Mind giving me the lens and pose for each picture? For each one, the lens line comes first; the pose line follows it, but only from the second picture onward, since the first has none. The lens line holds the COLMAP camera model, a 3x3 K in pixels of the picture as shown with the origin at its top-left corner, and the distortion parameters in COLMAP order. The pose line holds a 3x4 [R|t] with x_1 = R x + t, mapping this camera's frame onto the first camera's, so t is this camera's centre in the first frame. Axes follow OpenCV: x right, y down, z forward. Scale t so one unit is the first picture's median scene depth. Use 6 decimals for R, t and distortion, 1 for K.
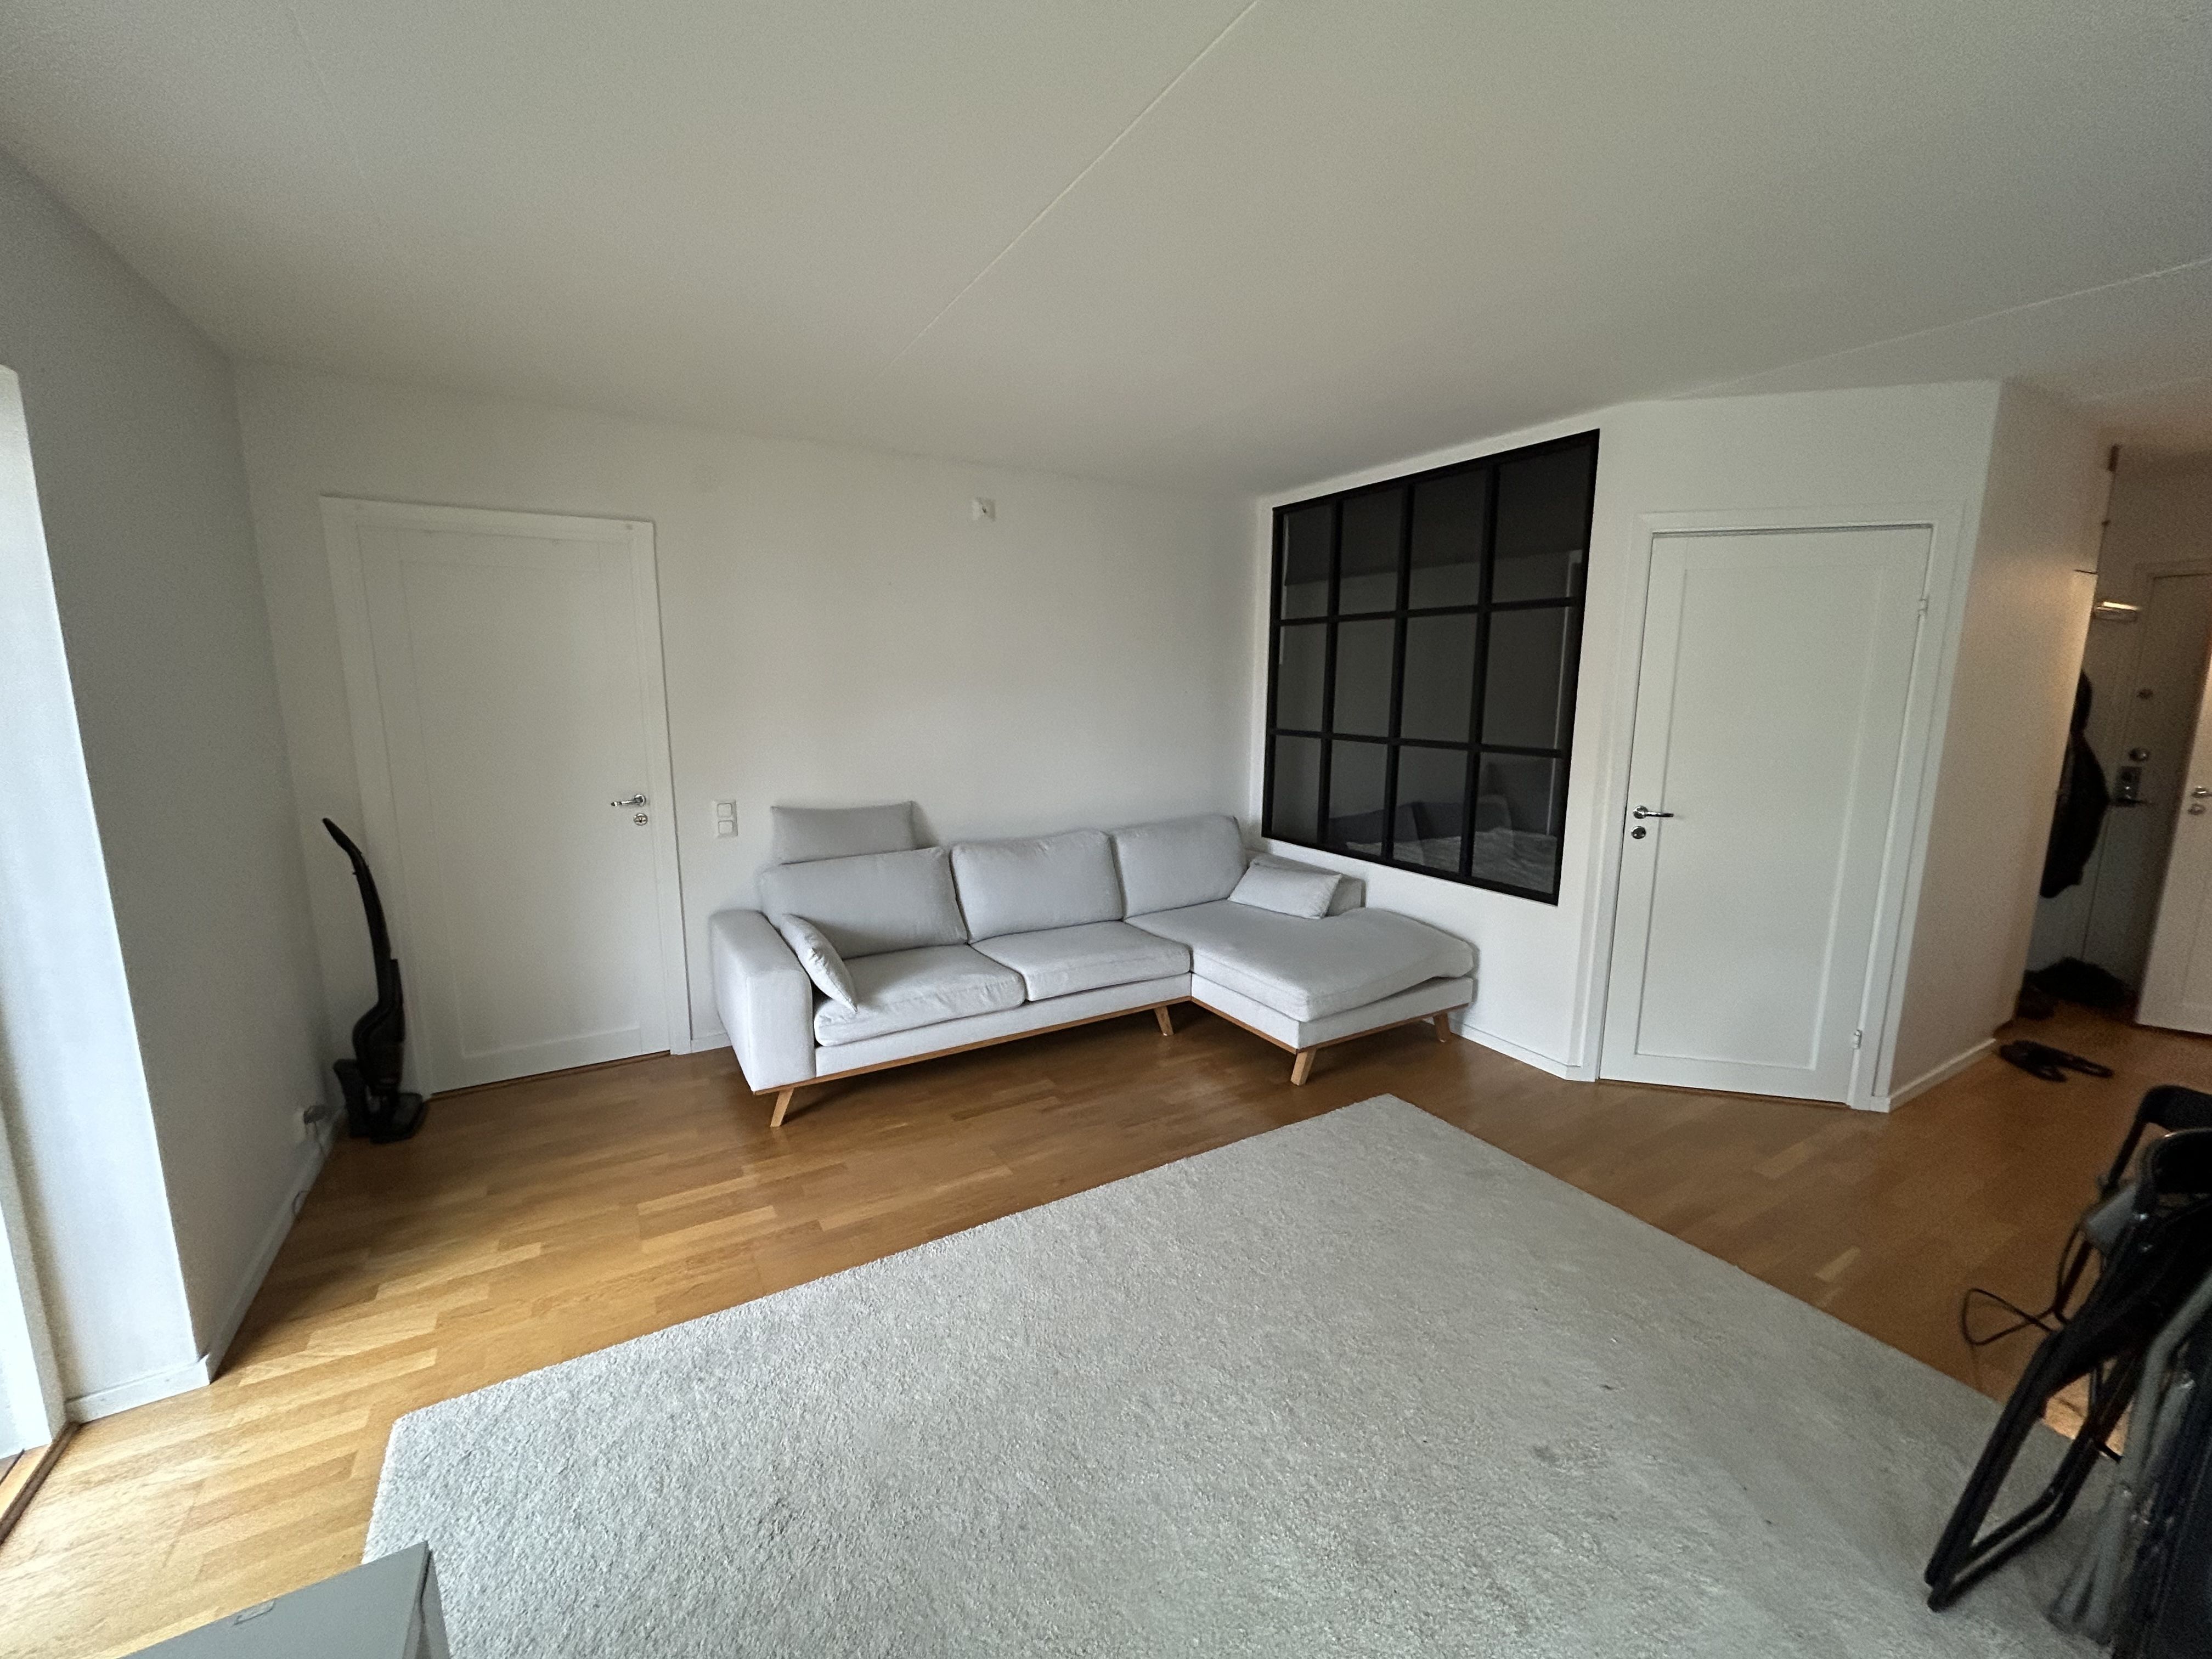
lens RADIAL K [[891.9, 0, 1105.4], [0, 891.9, 825.8], [0, 0, 1]] dist [0.001610, -0.000157]
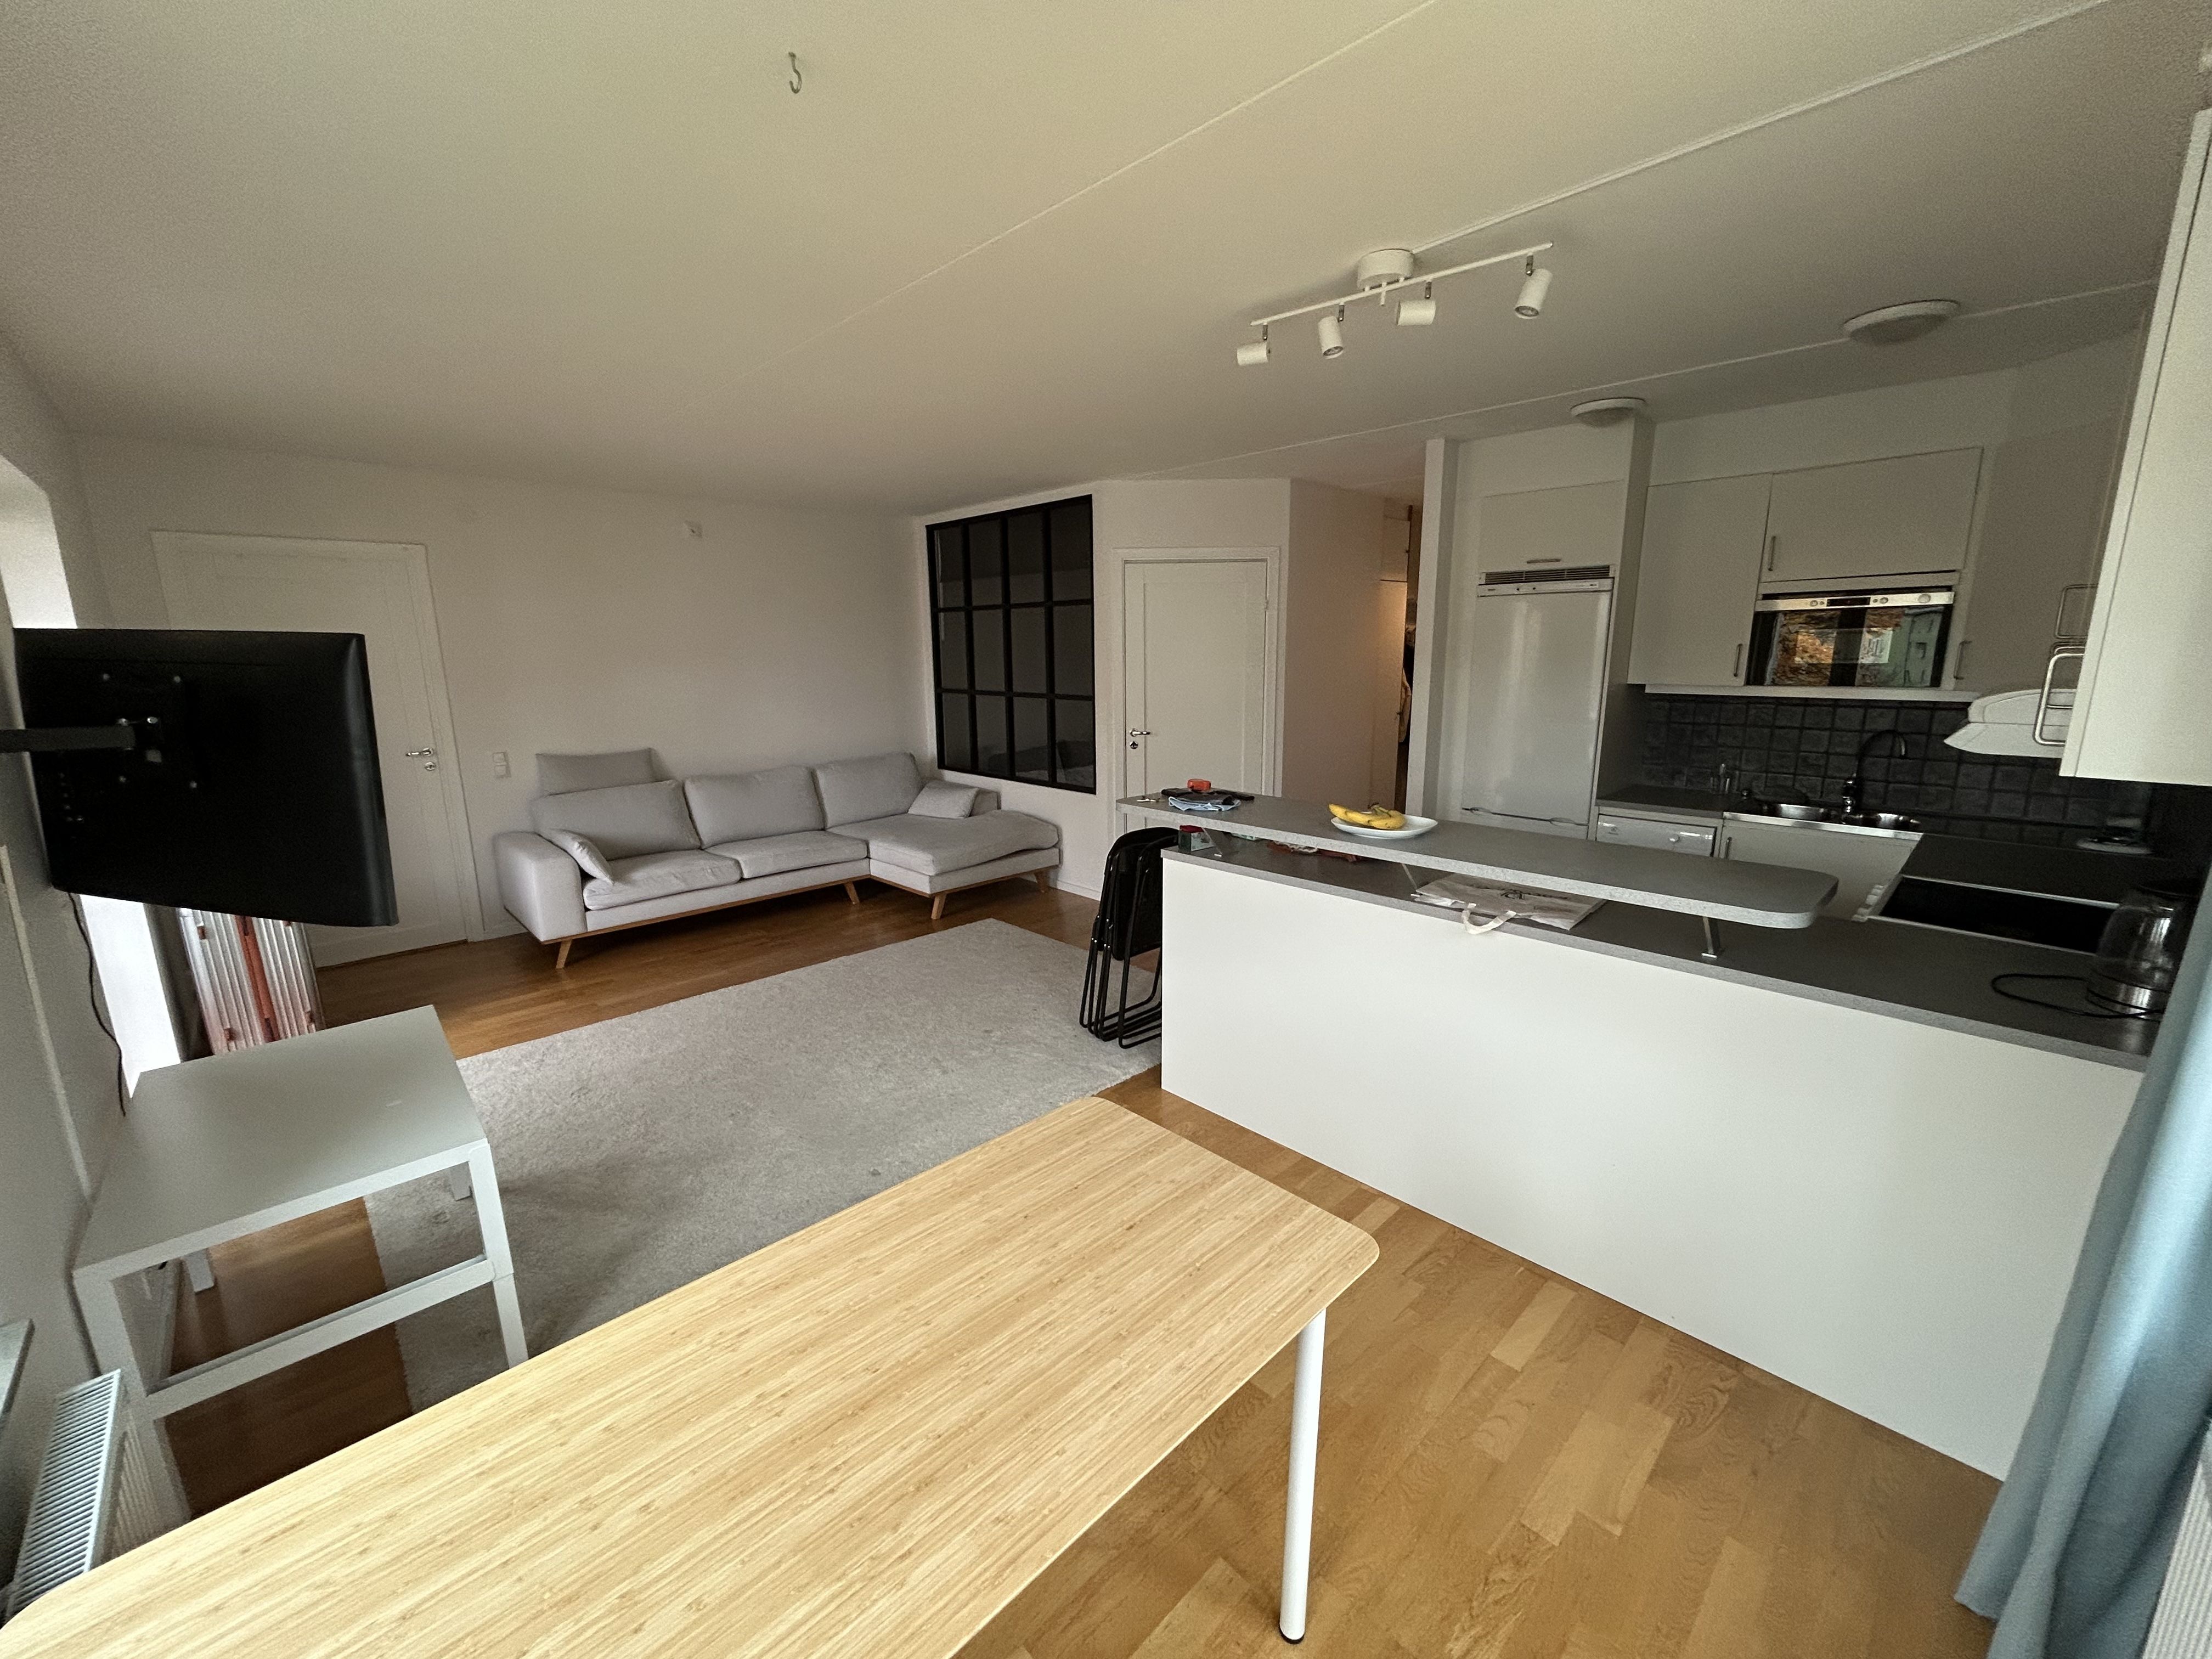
lens RADIAL K [[891.9, 0, 1105.4], [0, 891.9, 825.8], [0, 0, 1]] dist [0.001610, -0.000157]
pose [[0.973038, -0.062056, 0.222139, 0.157700], [0.053960, 0.997645, 0.042340, 0.074670], [-0.224244, -0.029212, 0.974095, -0.513811]]
